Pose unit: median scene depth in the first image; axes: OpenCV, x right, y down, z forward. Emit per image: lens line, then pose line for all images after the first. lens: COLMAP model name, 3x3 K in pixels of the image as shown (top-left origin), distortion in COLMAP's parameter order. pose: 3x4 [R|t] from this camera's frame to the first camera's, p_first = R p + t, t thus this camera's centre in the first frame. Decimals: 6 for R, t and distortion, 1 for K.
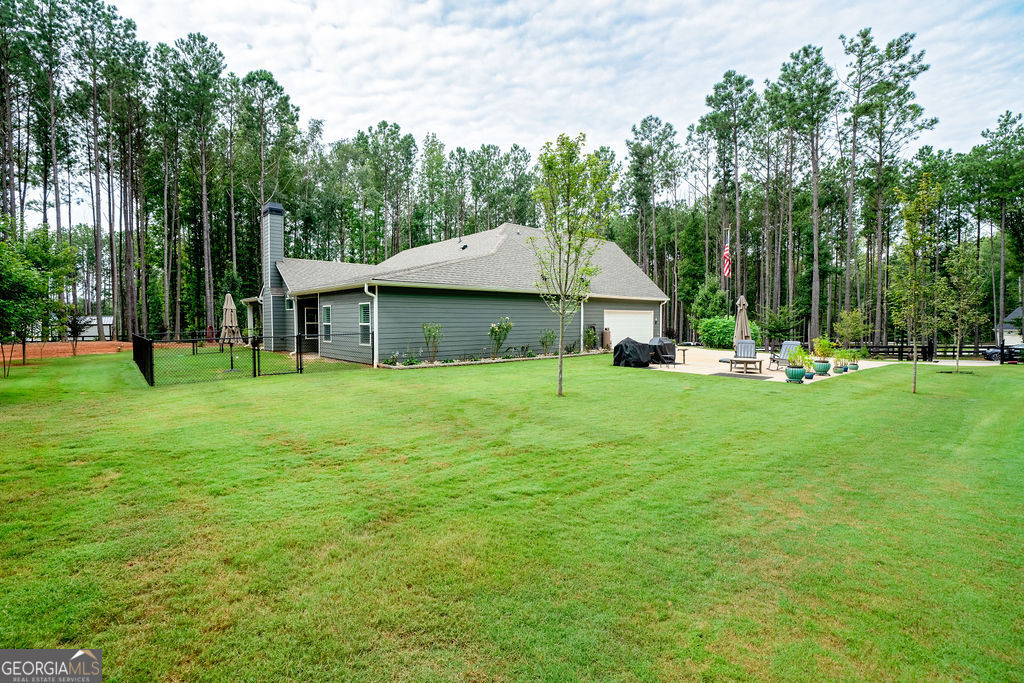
lens RADIAL K [[459.0, 0, 488.2], [0, 459.0, 335.8], [0, 0, 1]] dist [-0.000322, -0.000397]
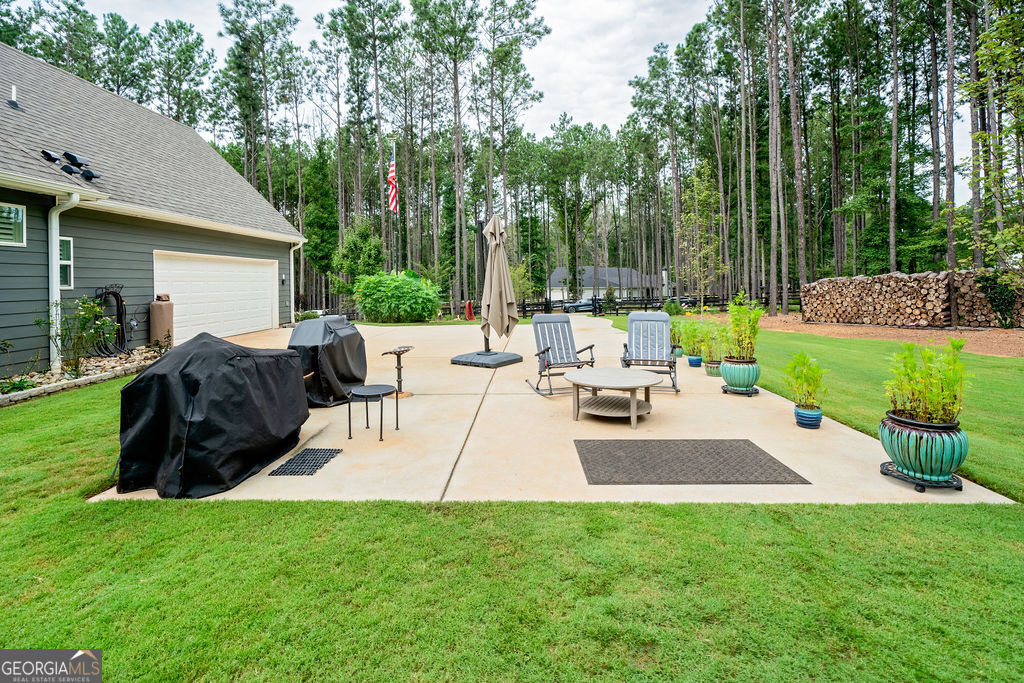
lens RADIAL K [[467.2, 0, 510.1], [0, 467.2, 278.1], [0, 0, 1]] dist [-0.001397, -0.000184]
pose [[0.673633, -0.003366, 0.739058, 0.088067], [0.040424, 0.998661, -0.032296, -0.003628], [-0.737960, 0.051631, 0.672867, 0.273215]]
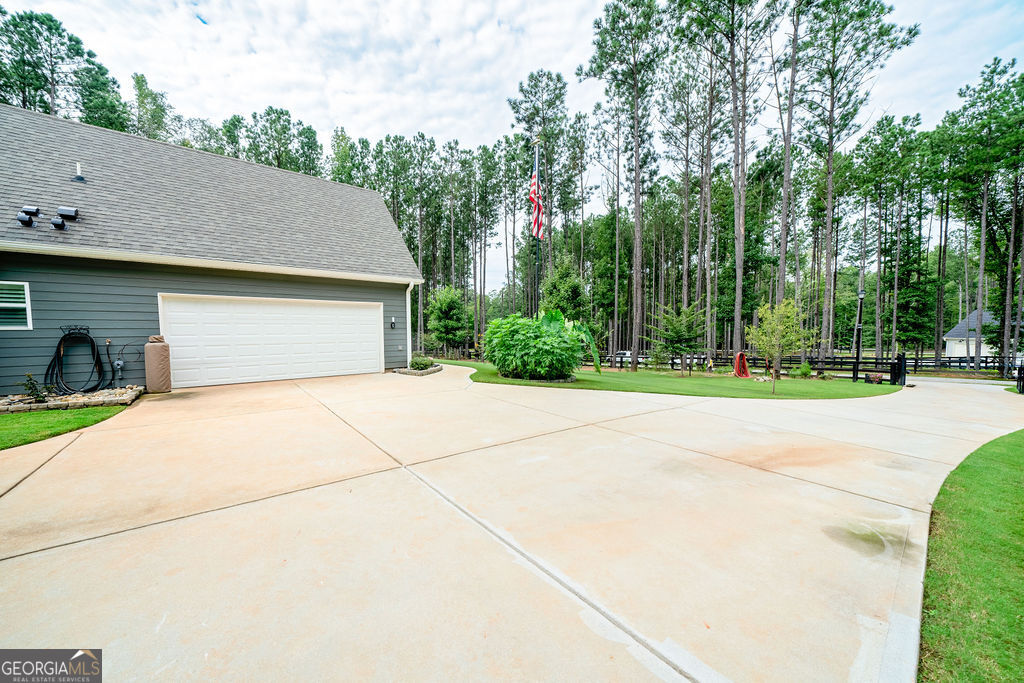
lens RADIAL K [[357.3, 0, 511.3], [0, 357.3, 351.2], [0, 0, 1]] dist [-0.006557, 0.000579]
pose [[0.999883, -0.001788, -0.015178, 0.311938], [0.002137, 0.999733, 0.023004, -0.005776], [0.015133, -0.023034, 0.999620, 0.371000]]
